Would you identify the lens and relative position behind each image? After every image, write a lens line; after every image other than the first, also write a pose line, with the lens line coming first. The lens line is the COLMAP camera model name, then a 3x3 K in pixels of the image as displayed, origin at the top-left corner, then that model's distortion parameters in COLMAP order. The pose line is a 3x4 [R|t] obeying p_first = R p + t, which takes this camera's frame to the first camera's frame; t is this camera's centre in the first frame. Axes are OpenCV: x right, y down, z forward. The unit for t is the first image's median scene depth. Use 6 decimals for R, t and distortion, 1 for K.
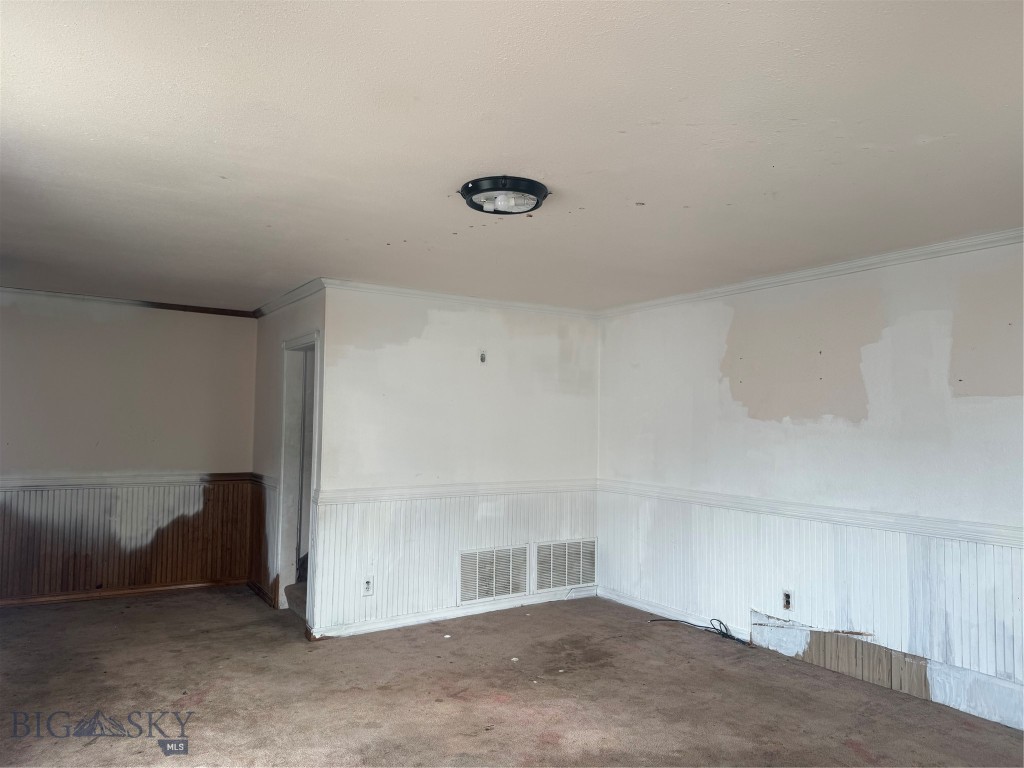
lens RADIAL K [[727.7, 0, 501.7], [0, 727.7, 384.8], [0, 0, 1]] dist [0.119093, -0.182522]
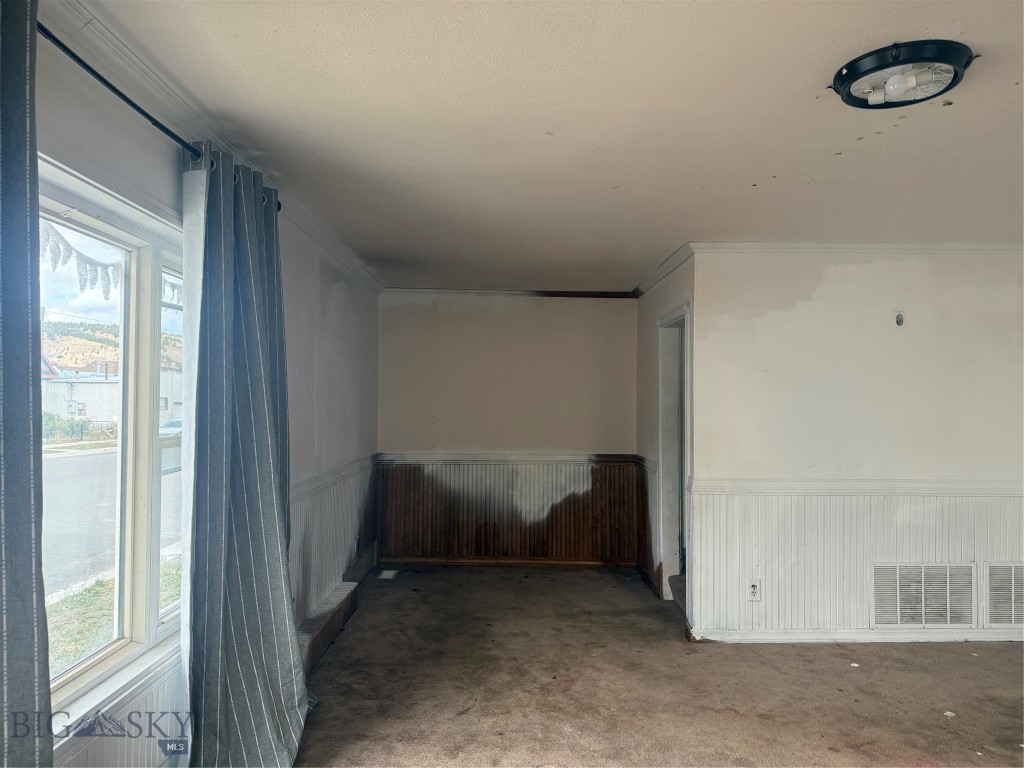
lens RADIAL K [[723.0, 0, 516.2], [0, 723.0, 387.3], [0, 0, 1]] dist [0.028402, -0.026979]
pose [[0.854226, -0.014395, -0.519703, 0.028563], [0.029379, 0.999356, 0.020609, 0.007081], [0.519072, -0.032873, 0.854098, 0.127553]]
